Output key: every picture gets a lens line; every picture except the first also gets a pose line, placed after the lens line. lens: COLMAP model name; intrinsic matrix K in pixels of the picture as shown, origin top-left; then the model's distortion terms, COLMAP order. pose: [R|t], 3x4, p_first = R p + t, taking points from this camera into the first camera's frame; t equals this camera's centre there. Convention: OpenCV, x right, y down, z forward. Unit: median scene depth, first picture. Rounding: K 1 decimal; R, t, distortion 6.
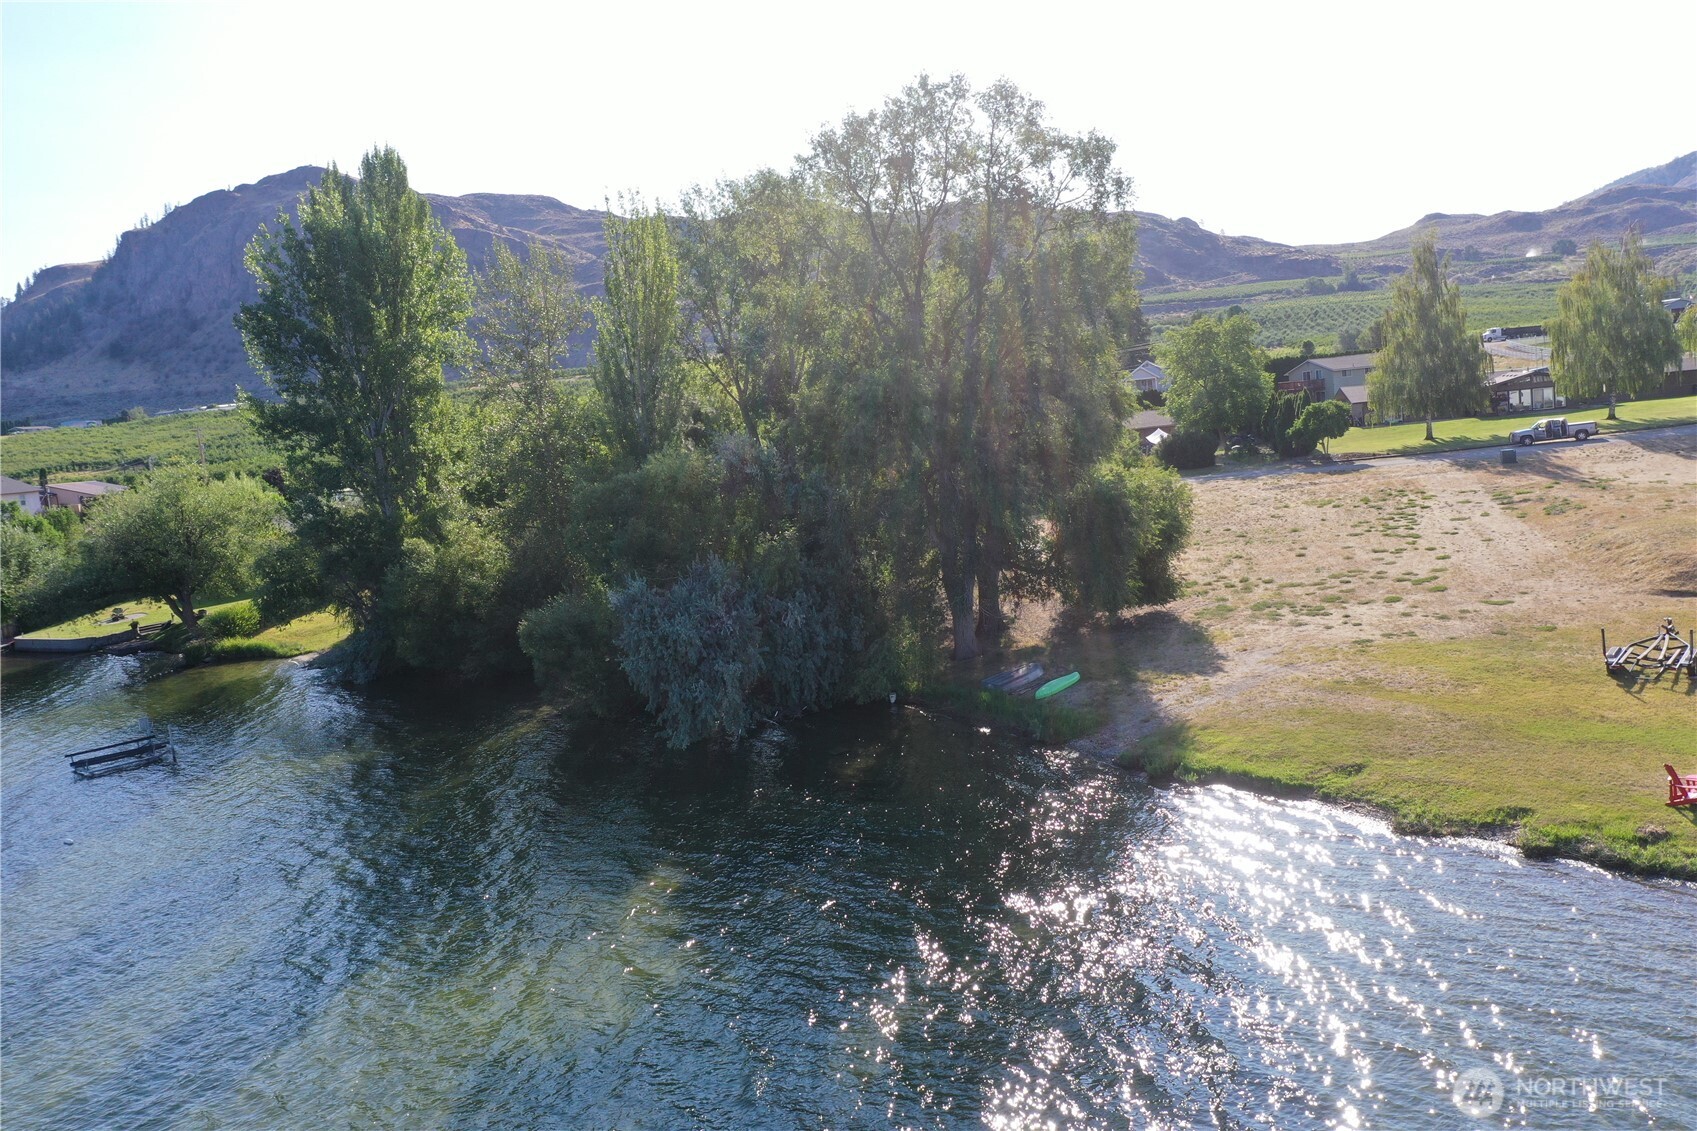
lens RADIAL K [[1348.1, 0, 848.5], [0, 1348.1, 565.5], [0, 0, 1]] dist [0.022264, -0.009759]
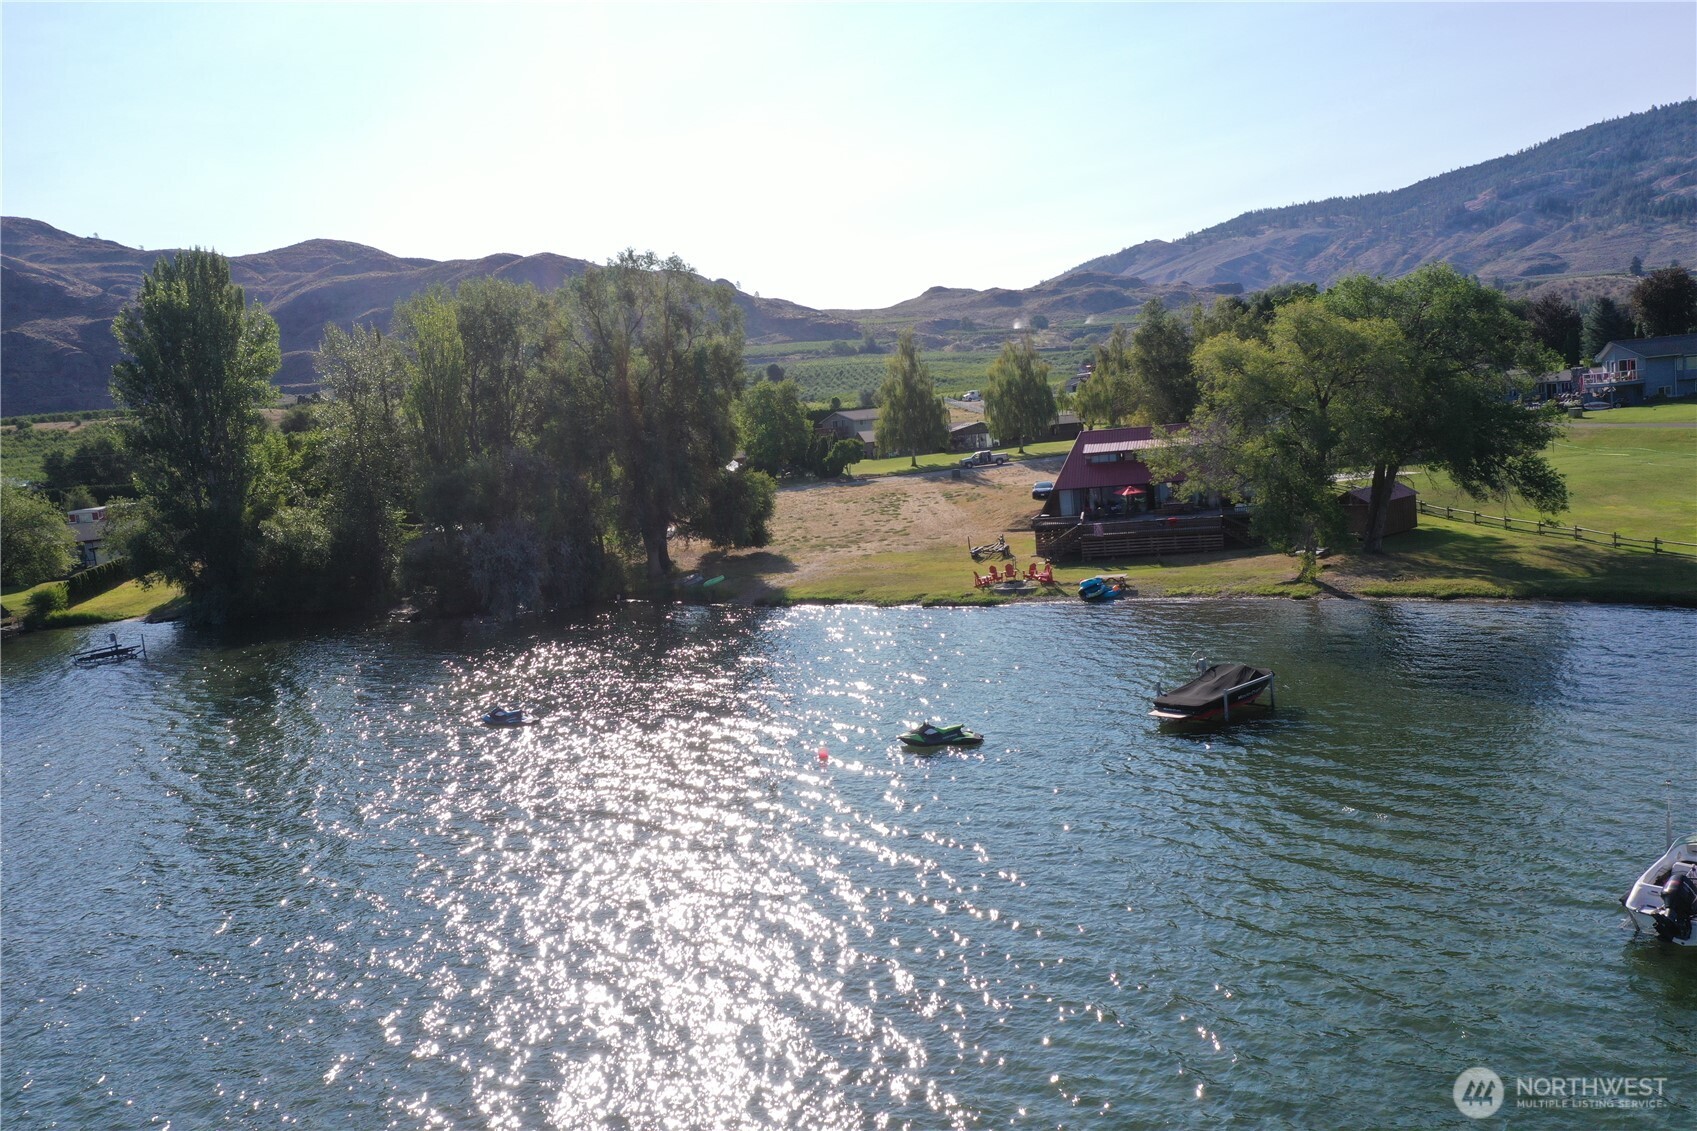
lens RADIAL K [[1343.6, 0, 848.5], [0, 1343.6, 565.5], [0, 0, 1]] dist [0.012402, 0.004013]
pose [[0.944848, -0.021305, 0.326817, -0.140338], [0.033089, 0.998986, -0.030540, 0.066374], [-0.325835, 0.039670, 0.944594, -0.415499]]
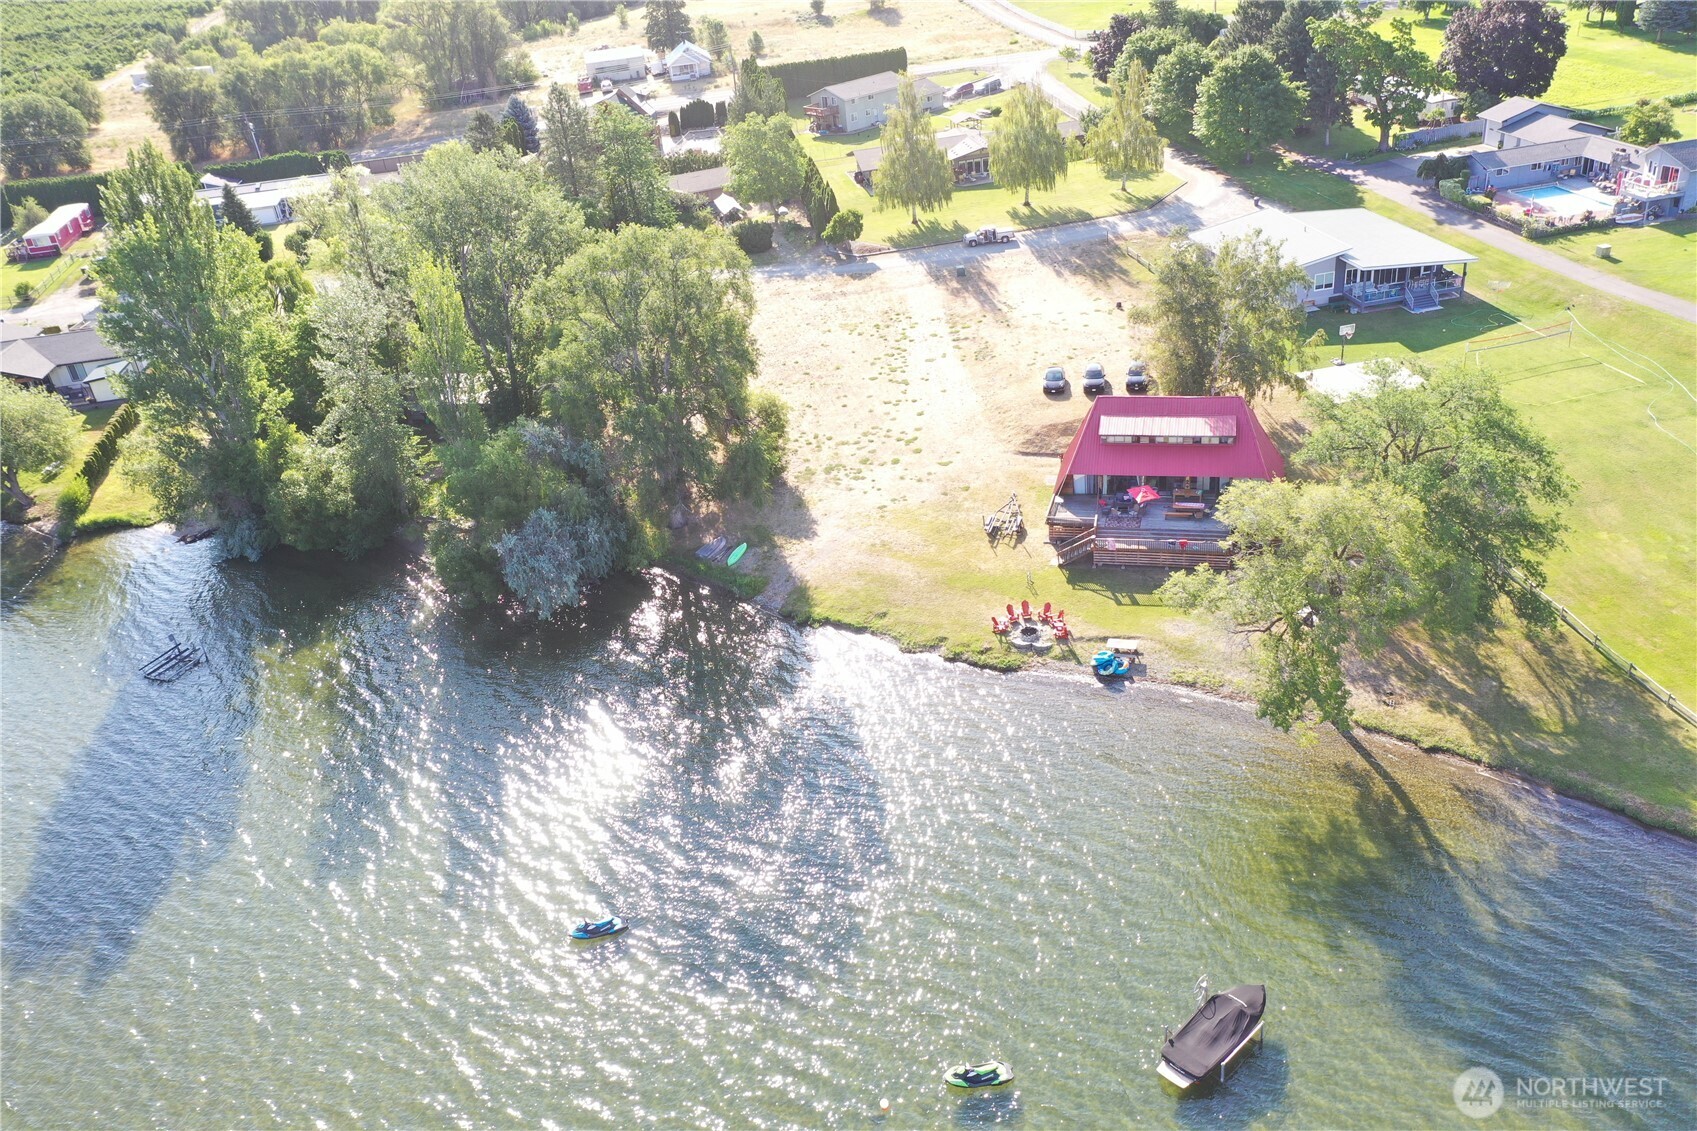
lens RADIAL K [[1348.1, 0, 848.5], [0, 1348.1, 565.5], [0, 0, 1]] dist [0.022264, -0.009759]
pose [[0.937763, -0.162606, 0.306856, -0.148694], [0.047371, 0.935241, 0.350827, -0.289282], [-0.344031, -0.314457, 0.884737, -0.393654]]
